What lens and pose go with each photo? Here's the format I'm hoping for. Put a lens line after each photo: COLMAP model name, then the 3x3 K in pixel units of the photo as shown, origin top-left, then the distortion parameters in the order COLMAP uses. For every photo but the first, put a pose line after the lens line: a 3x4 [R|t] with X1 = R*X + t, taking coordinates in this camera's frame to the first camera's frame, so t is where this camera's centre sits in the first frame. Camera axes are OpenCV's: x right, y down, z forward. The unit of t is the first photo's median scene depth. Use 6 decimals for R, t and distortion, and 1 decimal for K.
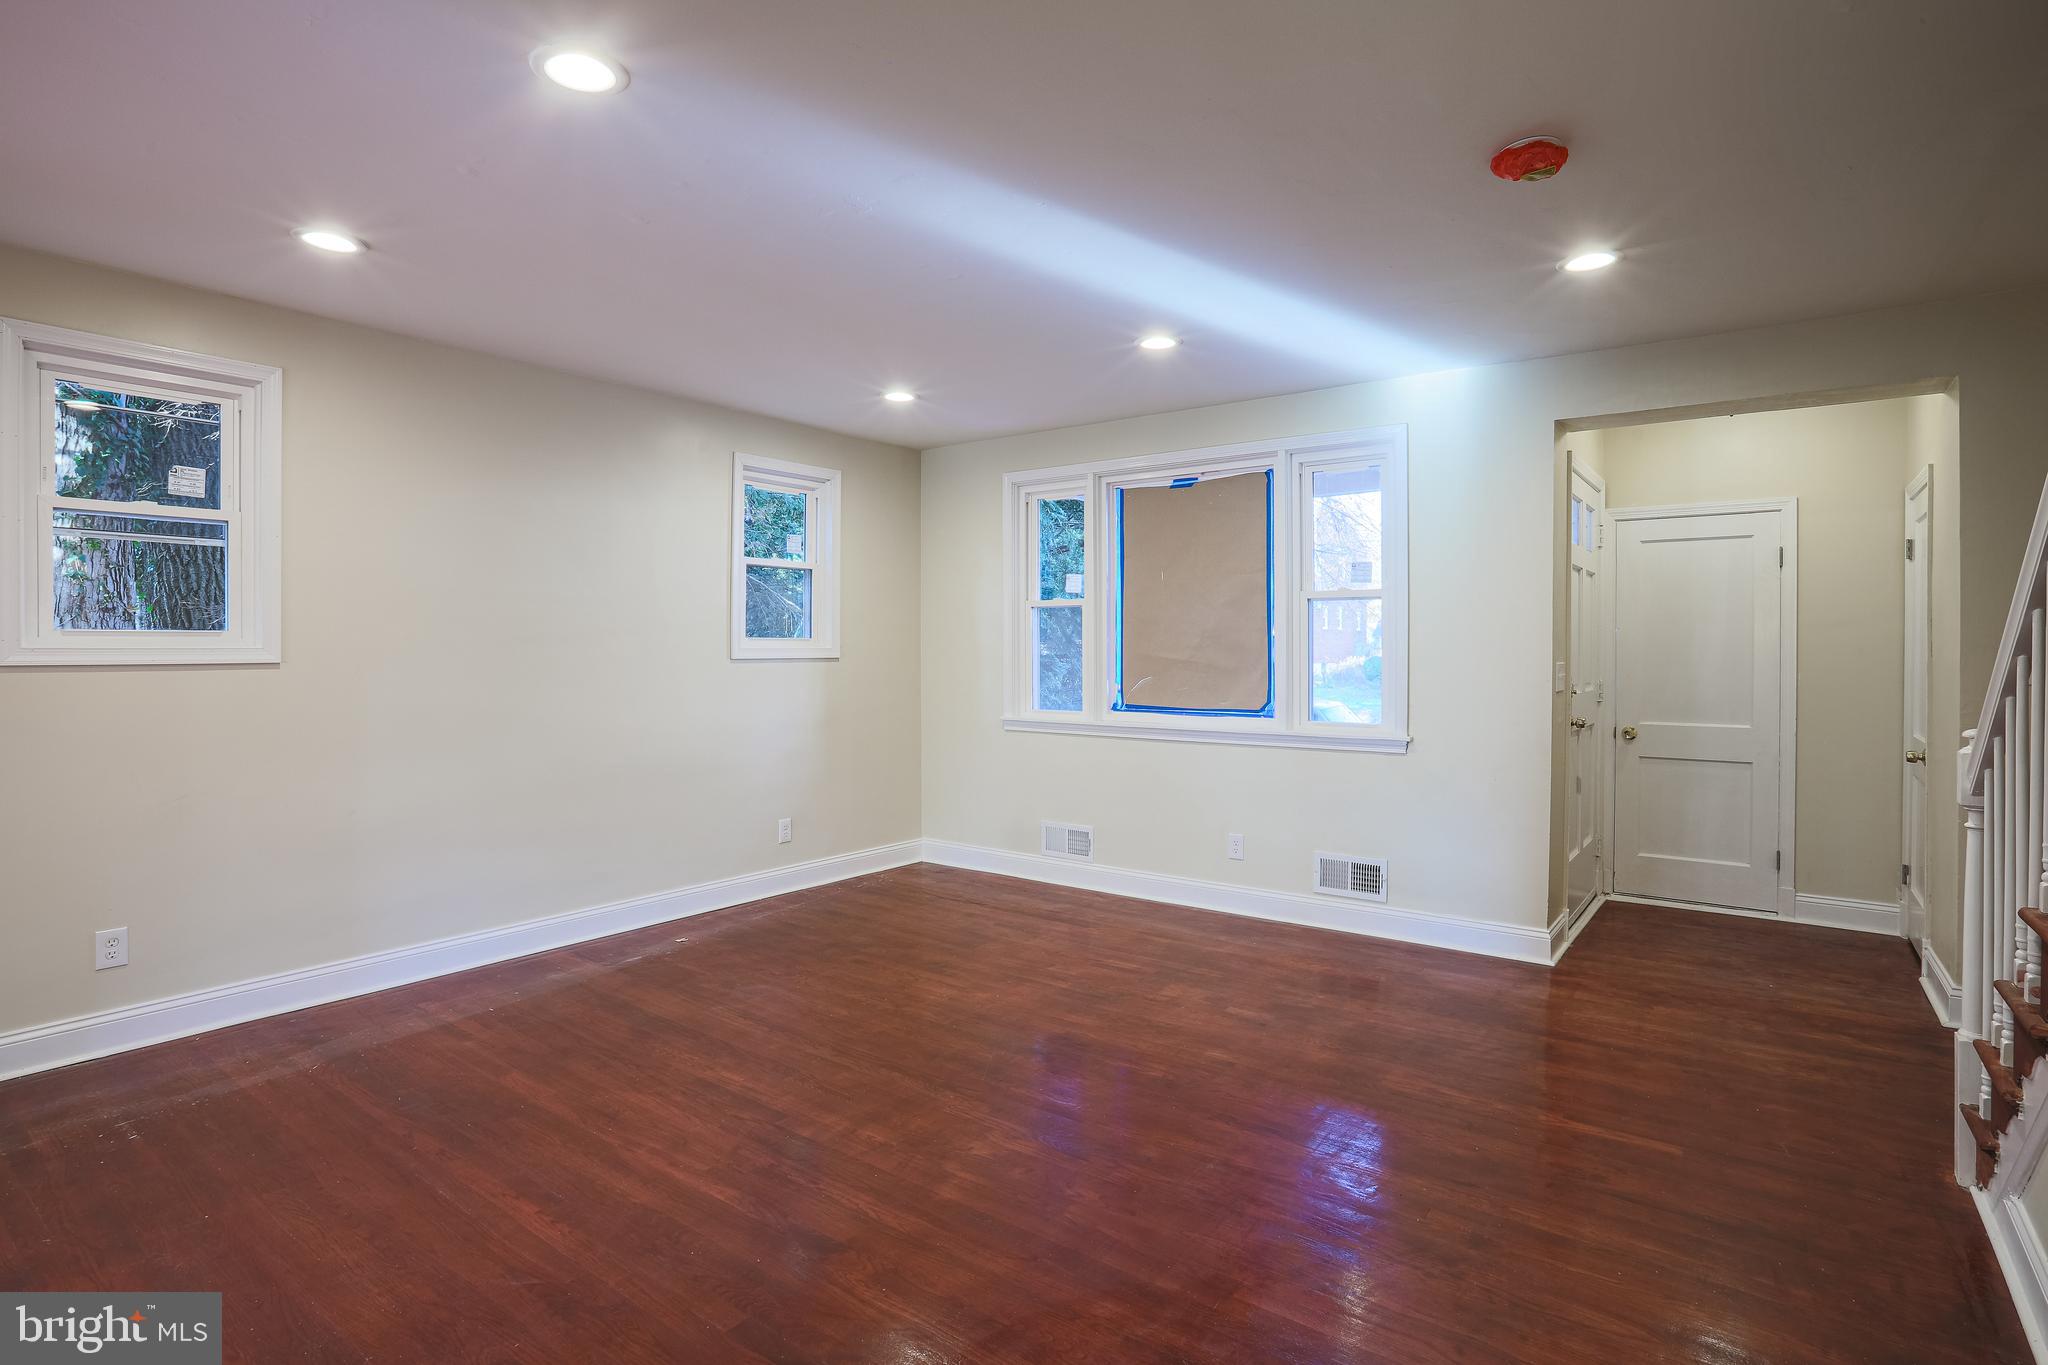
lens RADIAL K [[1021.0, 0, 1040.6], [0, 1021.0, 666.4], [0, 0, 1]] dist [-0.067794, 0.028606]
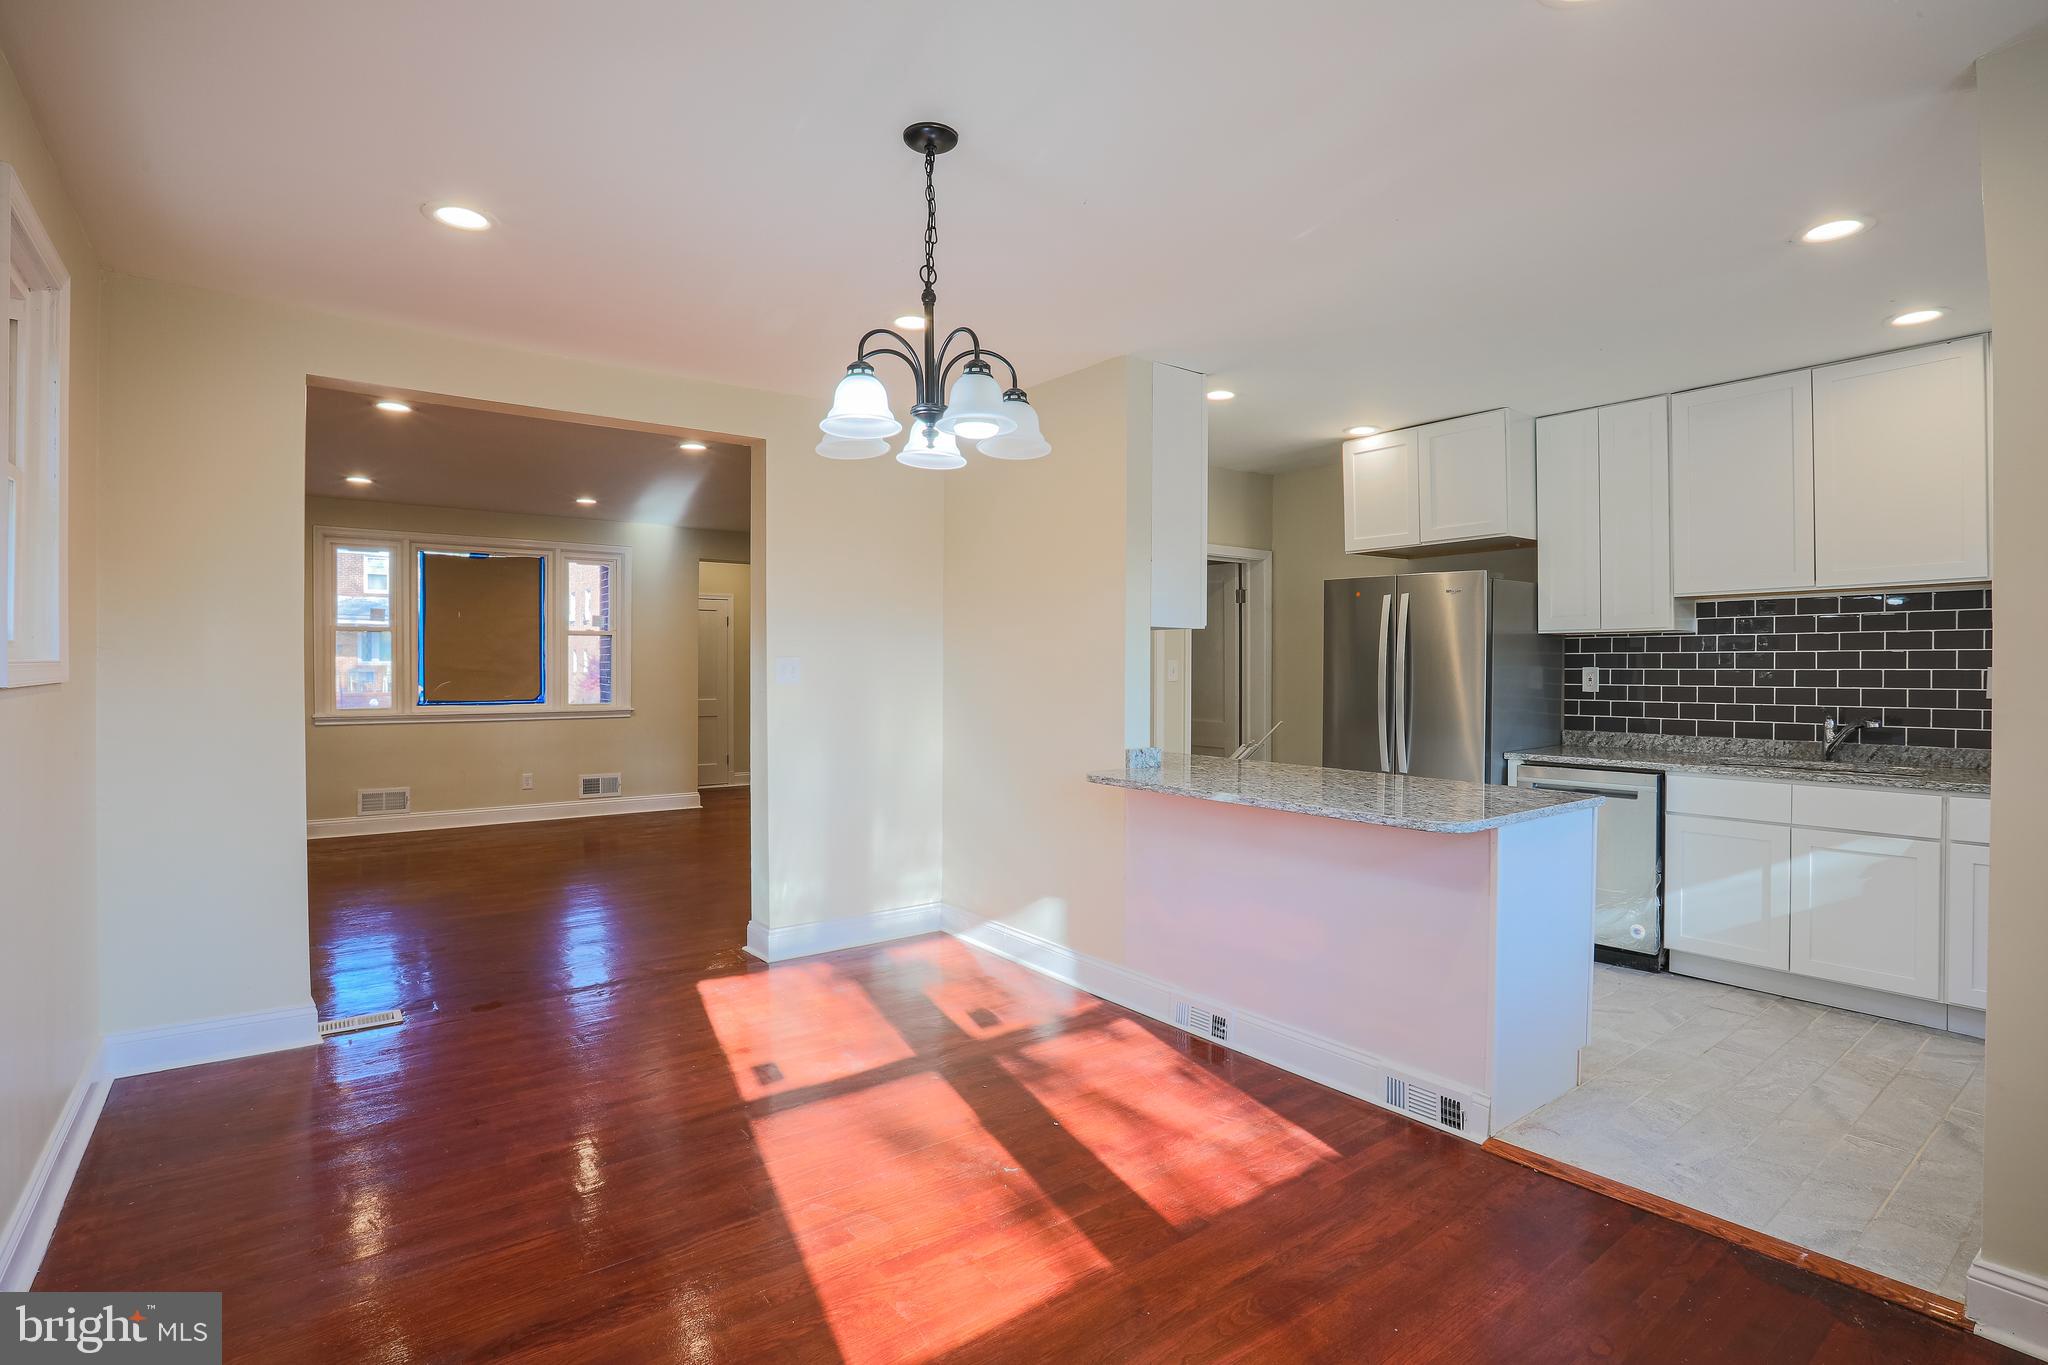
lens RADIAL K [[986.2, 0, 1045.4], [0, 986.2, 674.2], [0, 0, 1]] dist [-0.058659, 0.024348]
pose [[0.276104, -0.008102, 0.961094, -1.164324], [0.011006, 0.999926, 0.005268, 0.002506], [-0.961065, 0.009124, 0.276172, -0.272895]]
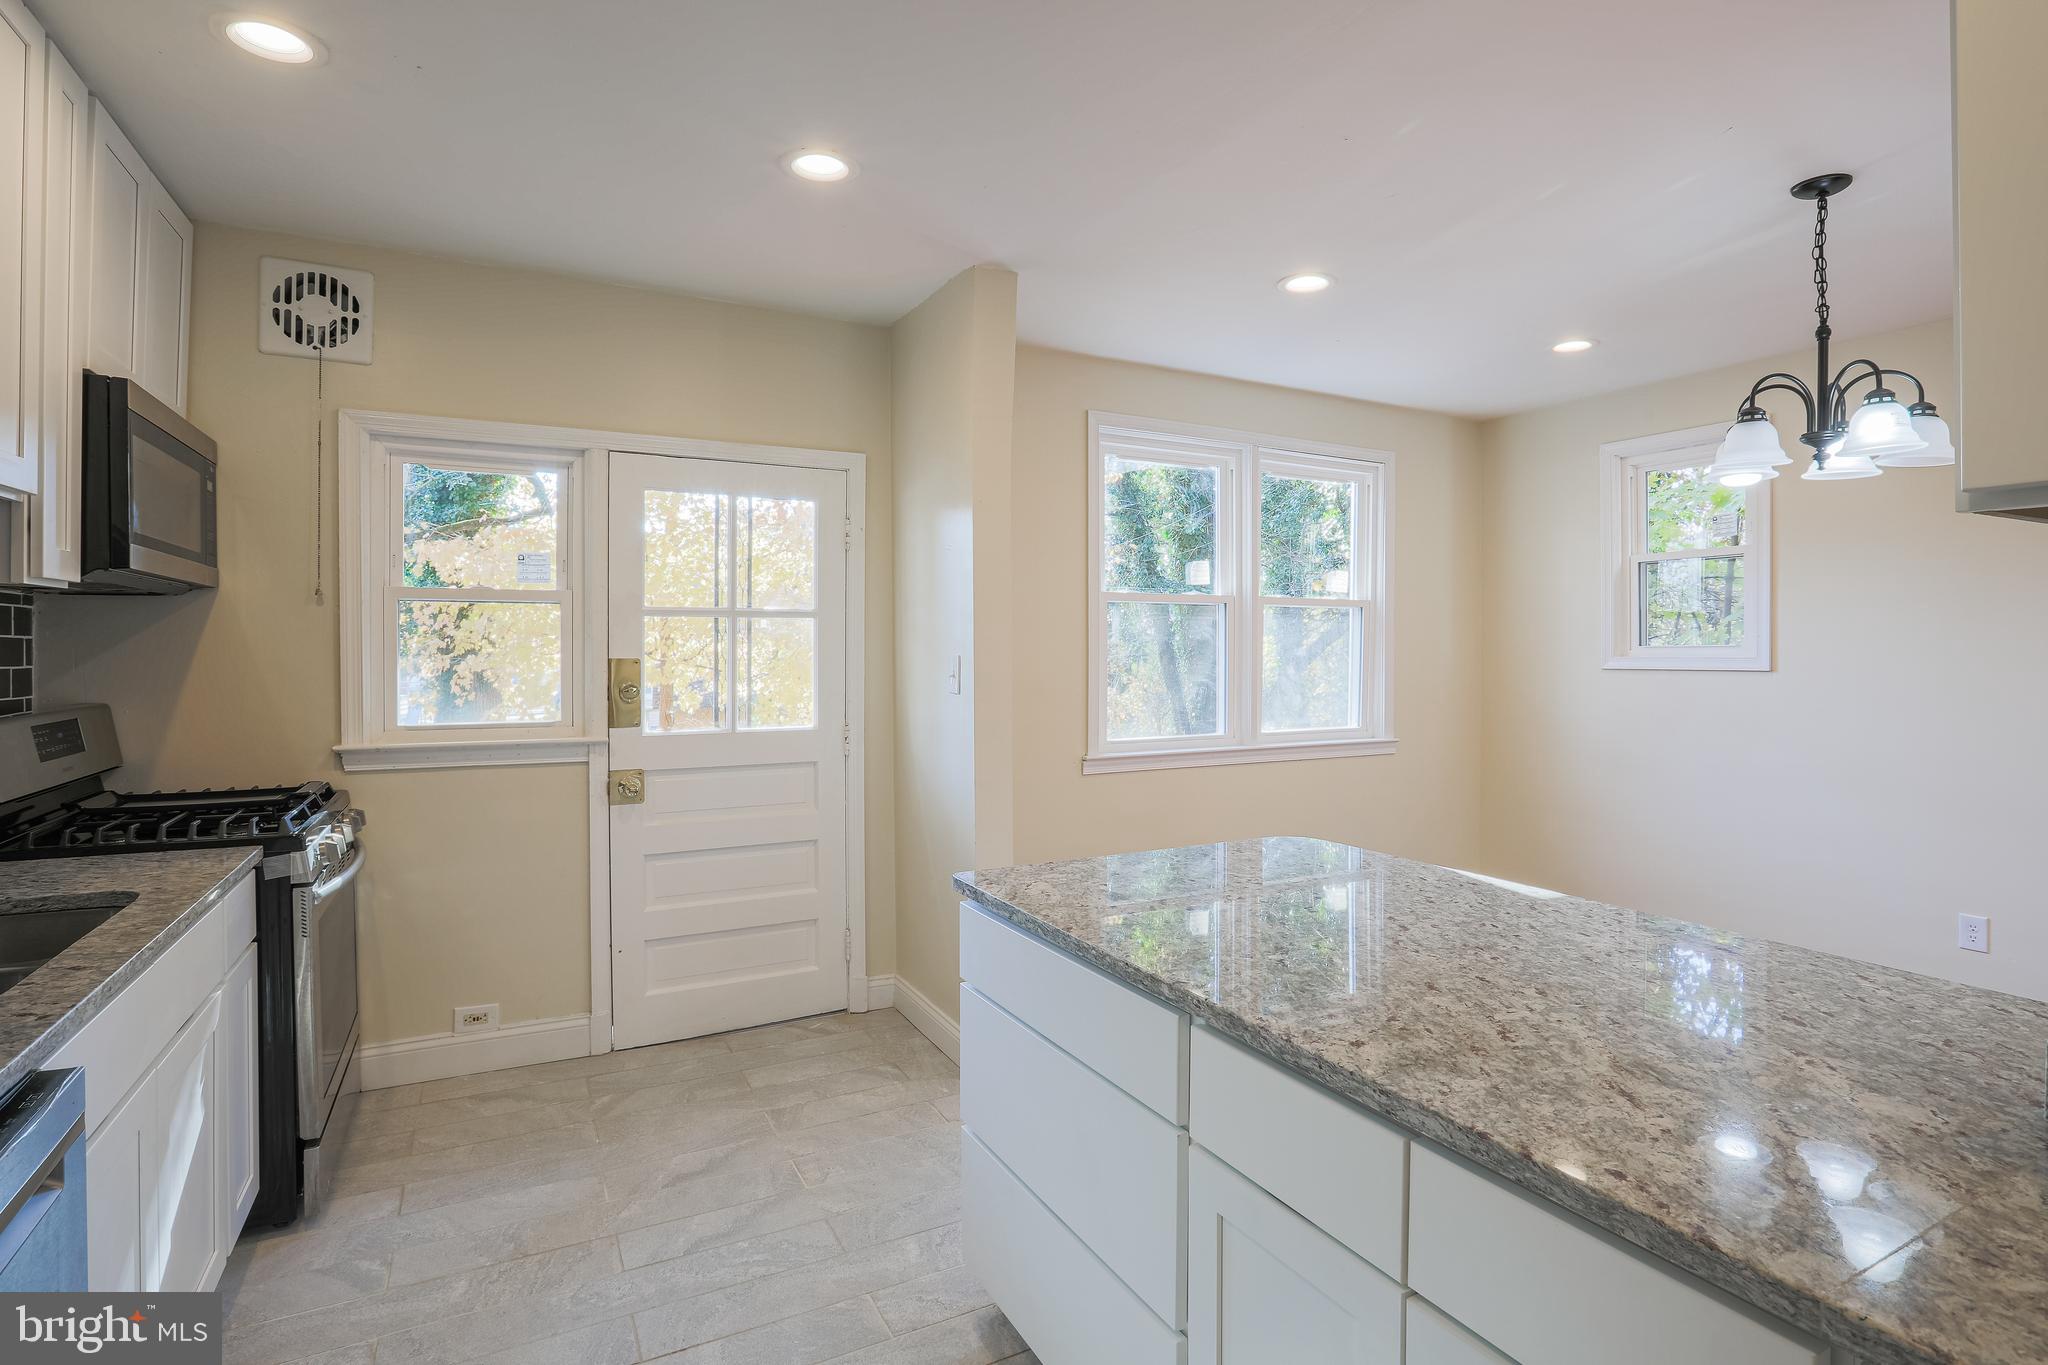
lens RADIAL K [[1015.2, 0, 1037.9], [0, 1015.2, 653.2], [0, 0, 1]] dist [-0.053922, 0.021772]
pose [[-0.433603, 0.002611, -0.901100, -0.102644], [-0.014685, 0.999843, 0.009963, -0.007134], [0.900984, 0.017553, -0.433496, -0.236642]]
